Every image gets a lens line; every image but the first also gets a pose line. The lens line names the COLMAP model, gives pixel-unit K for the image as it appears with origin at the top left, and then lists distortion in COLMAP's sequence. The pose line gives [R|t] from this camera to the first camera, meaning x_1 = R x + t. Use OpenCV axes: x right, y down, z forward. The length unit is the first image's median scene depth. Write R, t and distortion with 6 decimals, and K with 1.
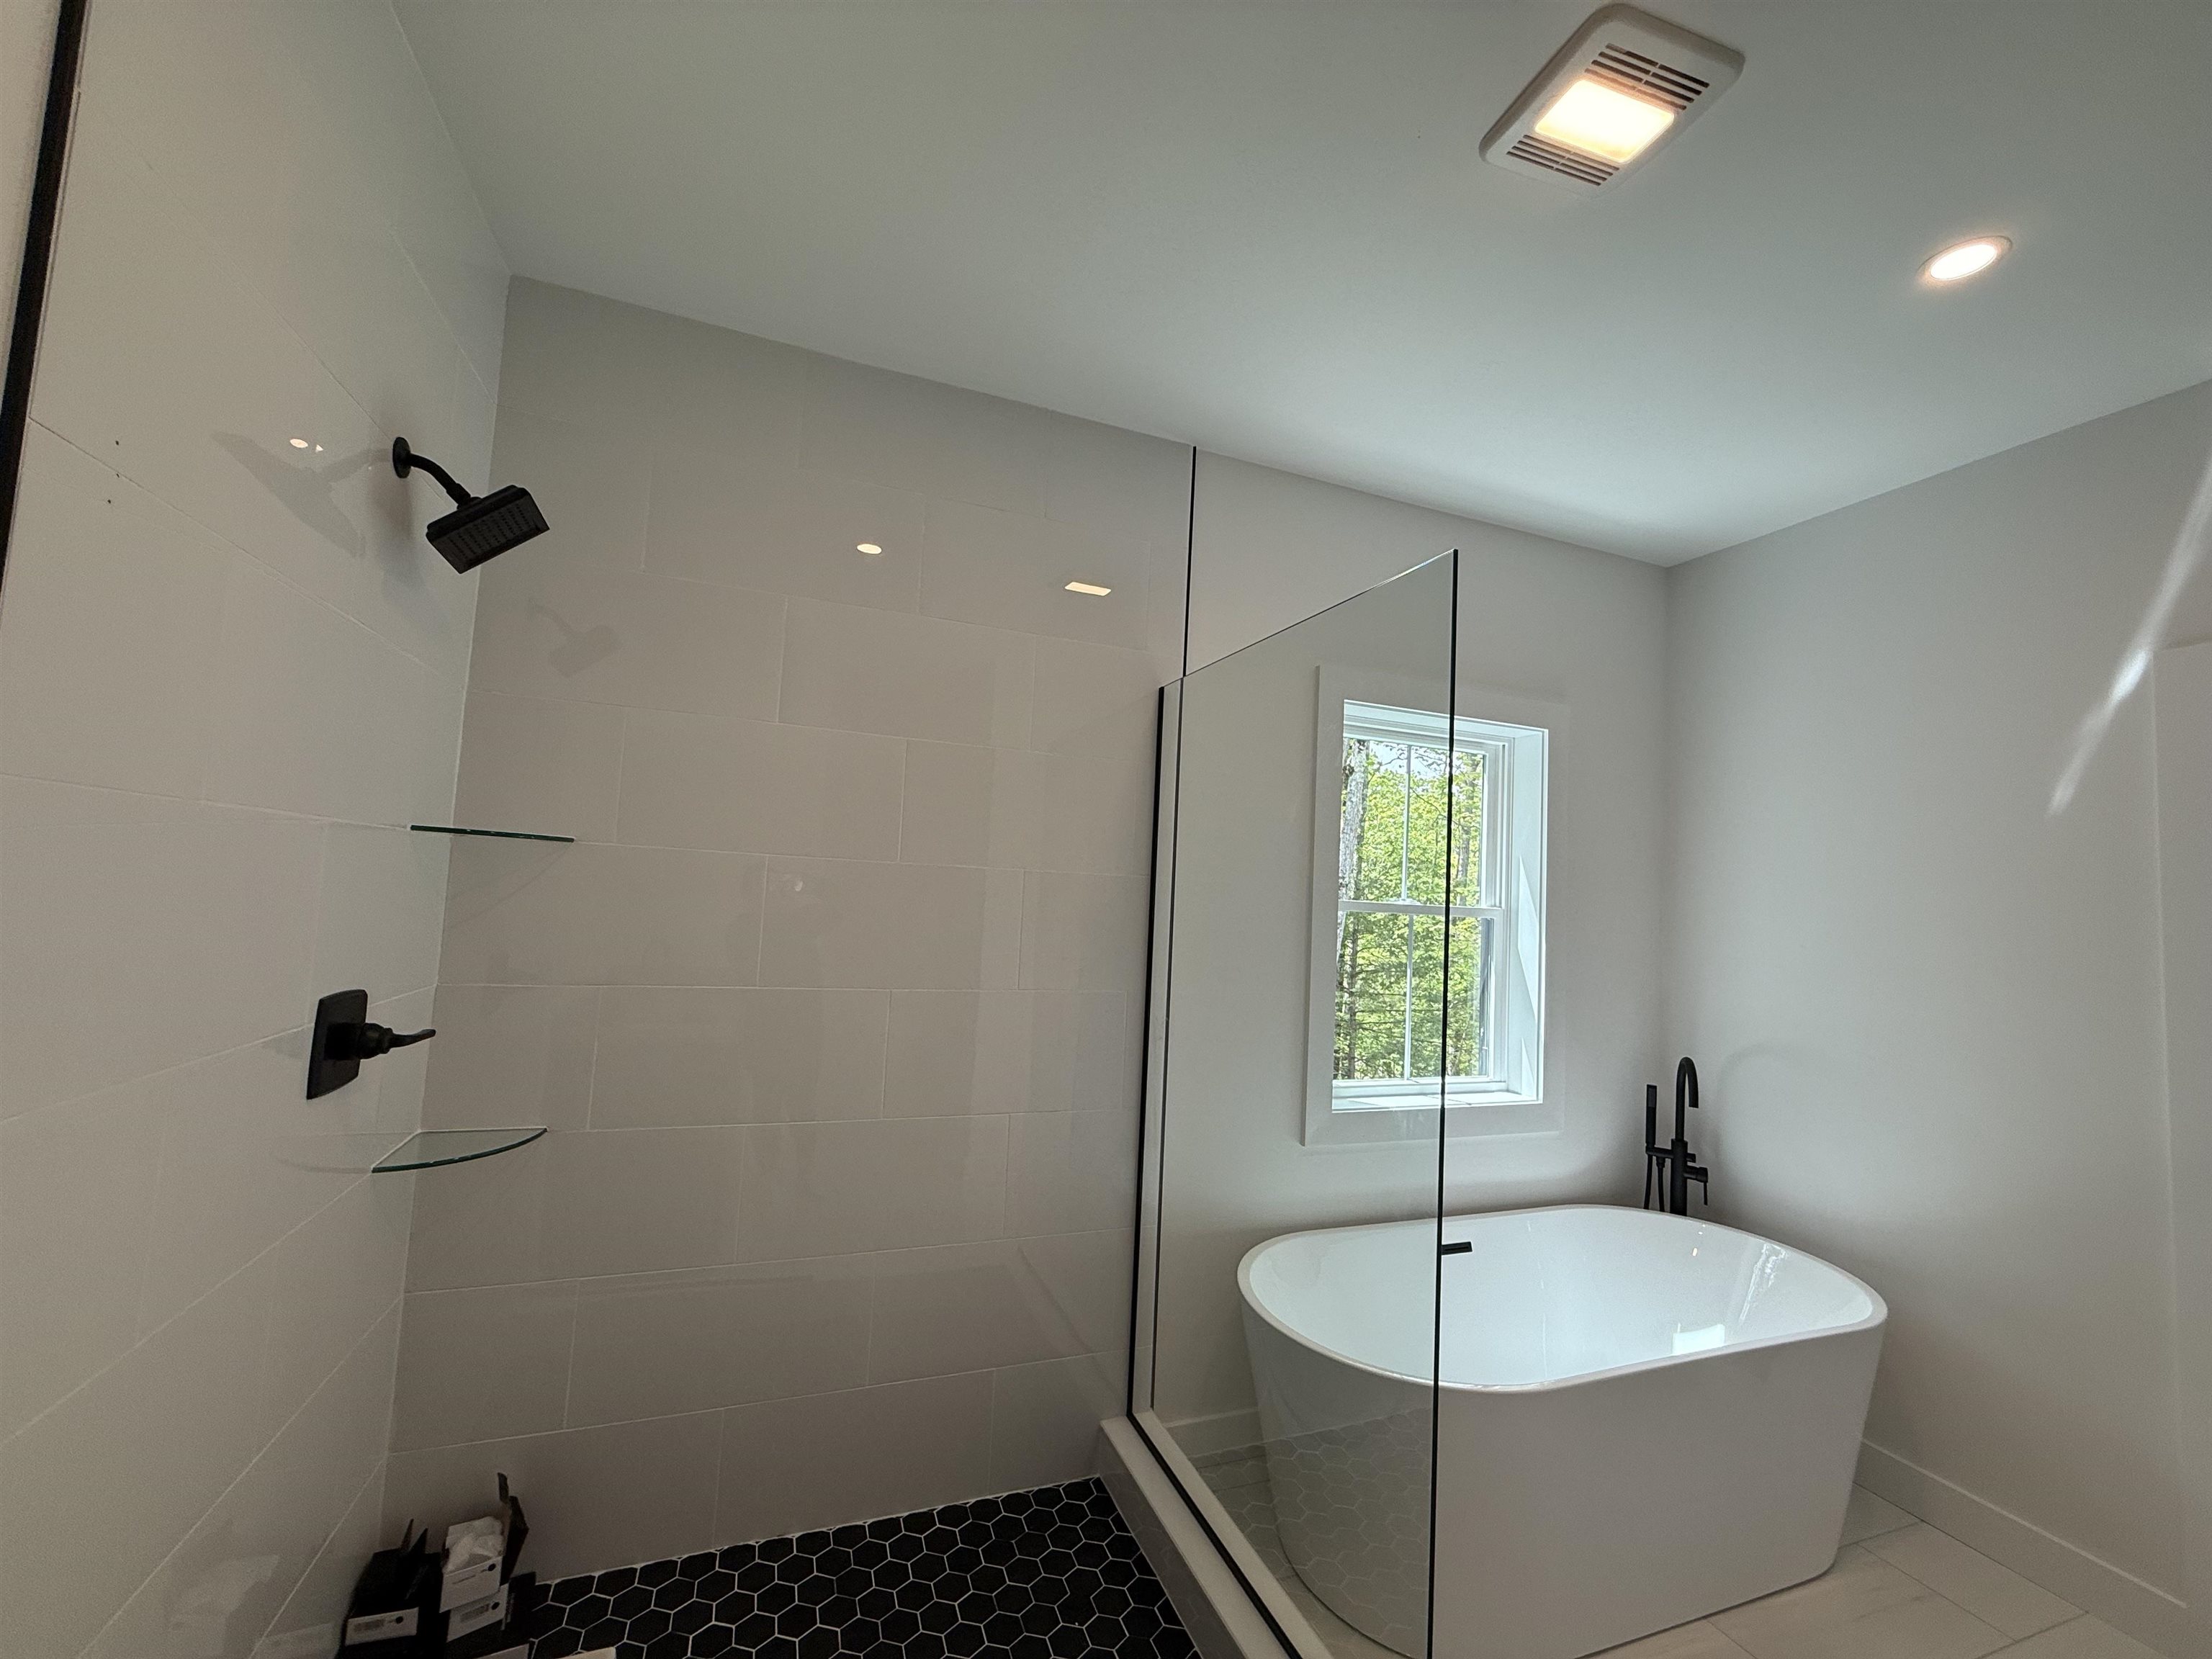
lens RADIAL K [[877.7, 0, 1109.0], [0, 877.7, 824.8], [0, 0, 1]] dist [0.001592, 0.000258]
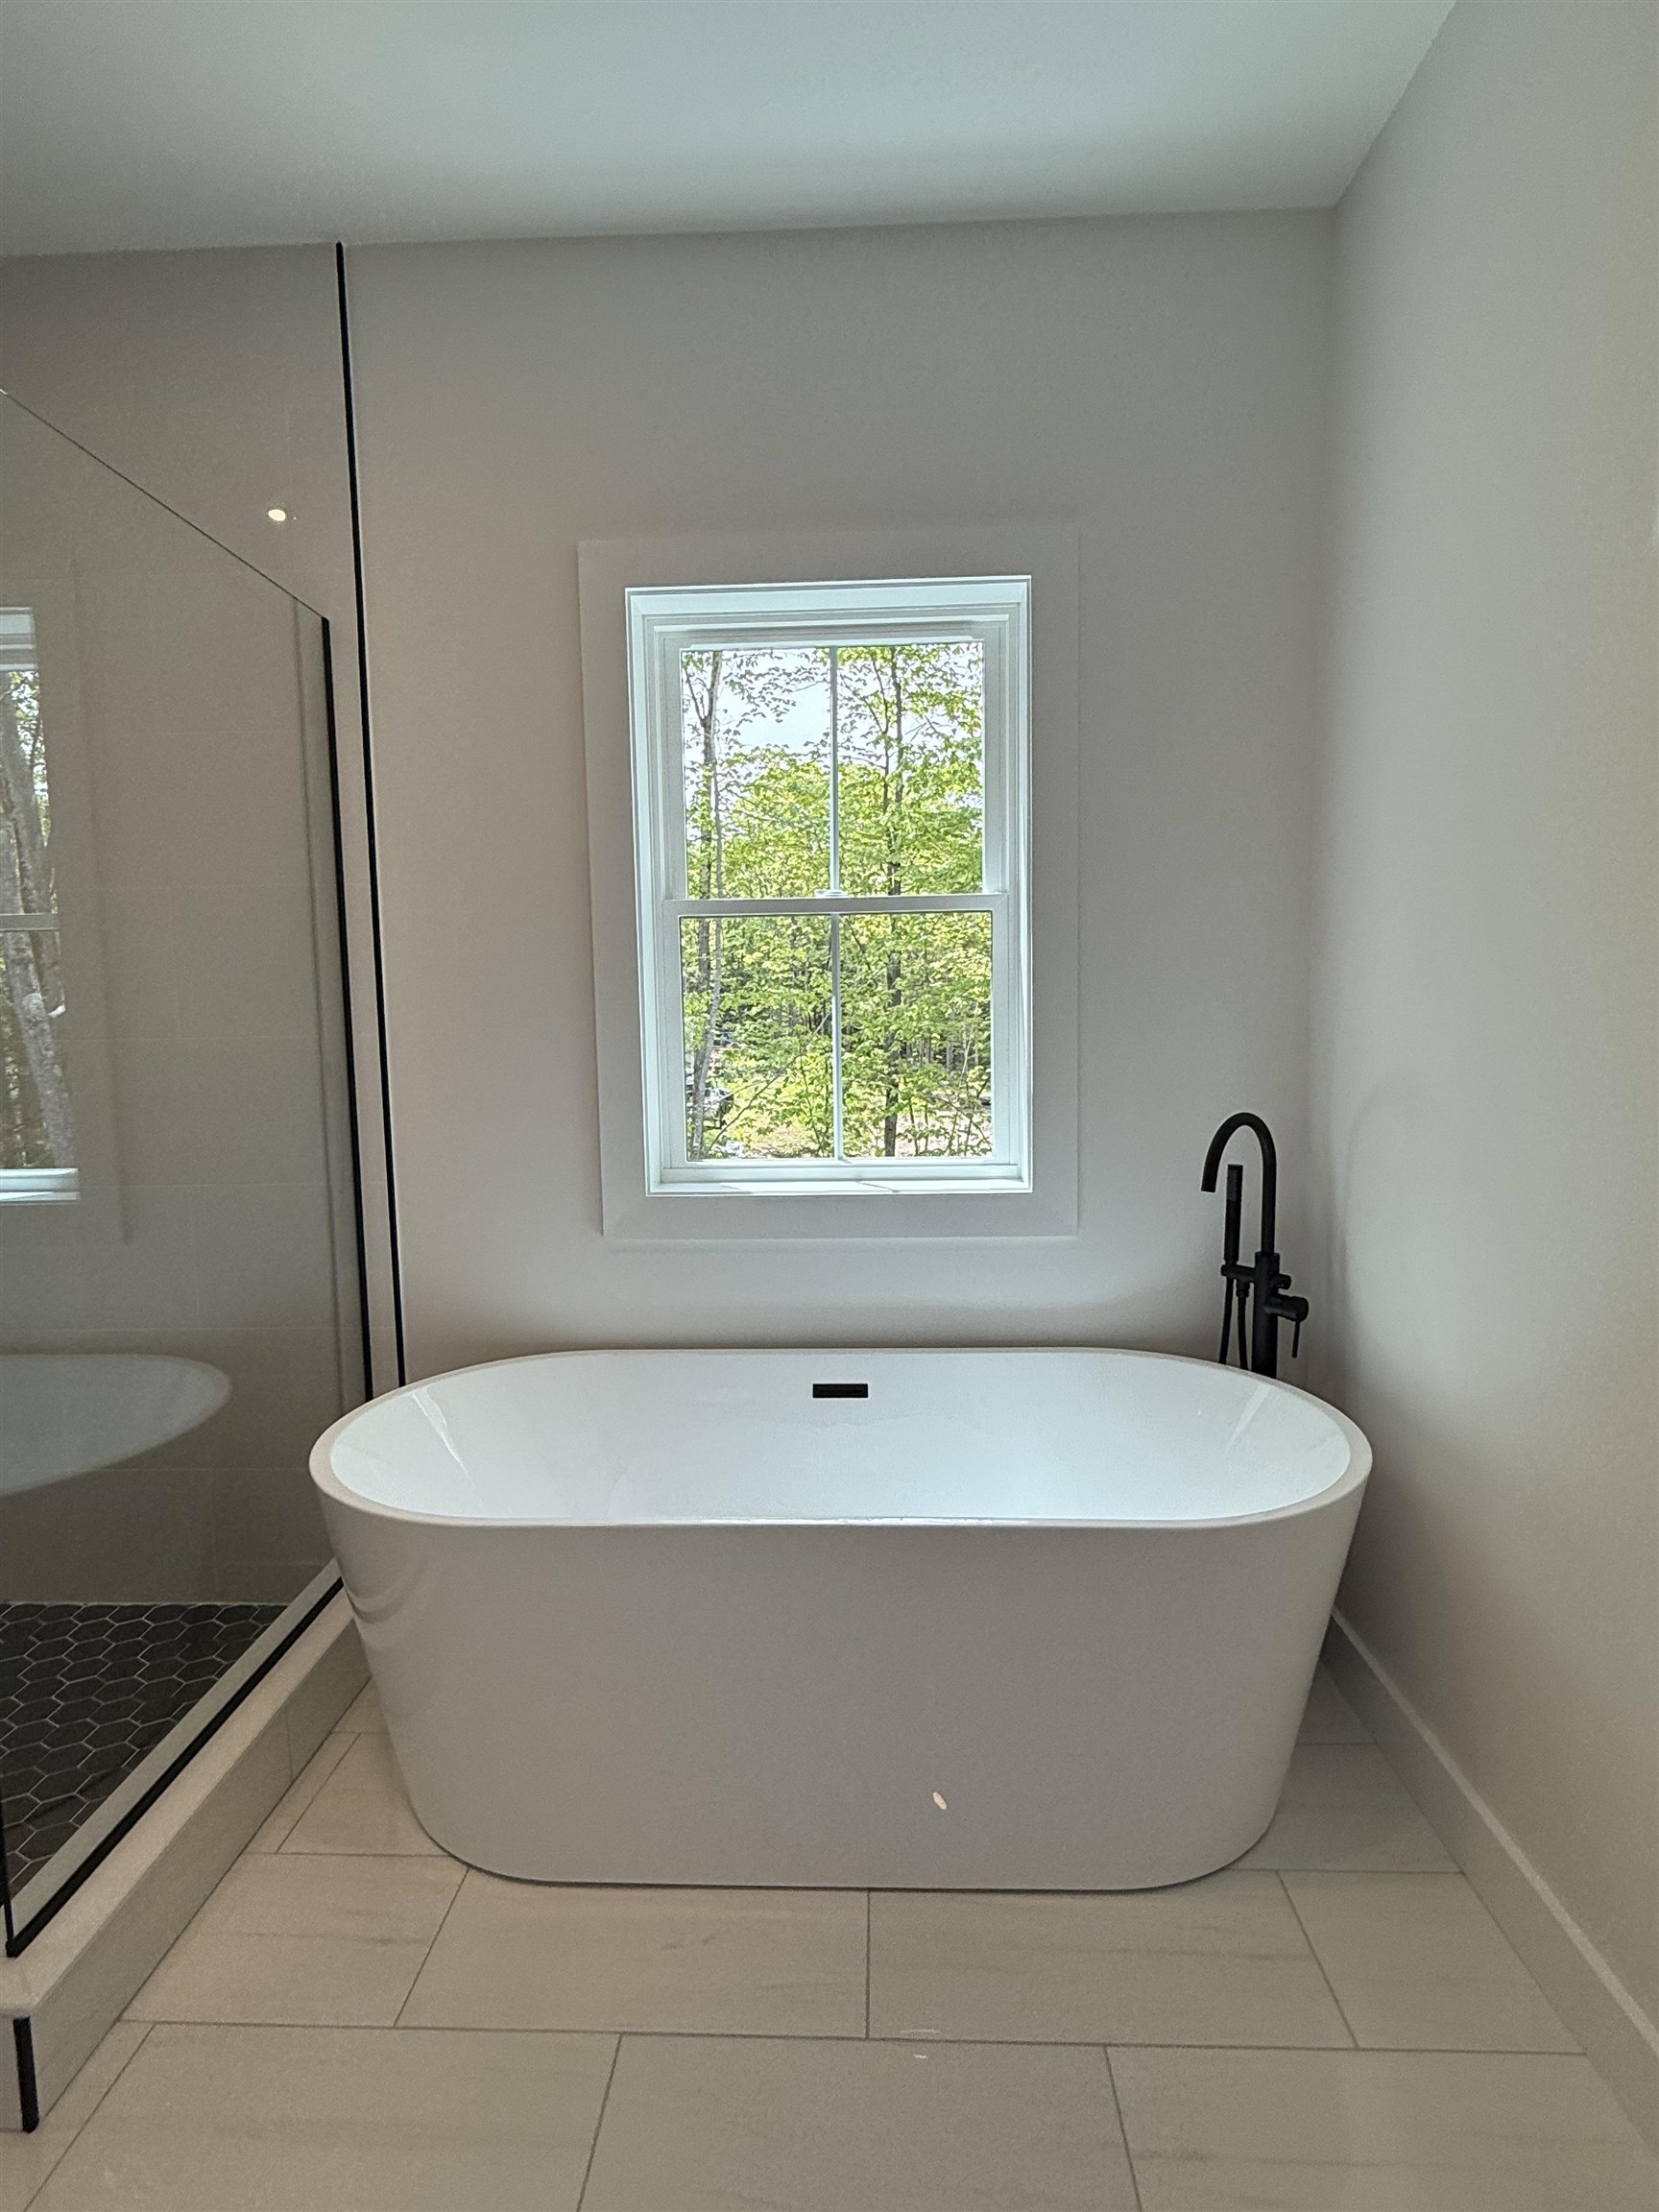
lens RADIAL K [[1199.4, 0, 832.0], [0, 1199.4, 1100.6], [0, 0, 1]] dist [0.010620, 0.000781]
pose [[0.916482, -0.032931, -0.398719, 0.708345], [0.090585, 0.987805, 0.126630, 0.128388], [0.389687, -0.152172, 0.908288, 0.166748]]
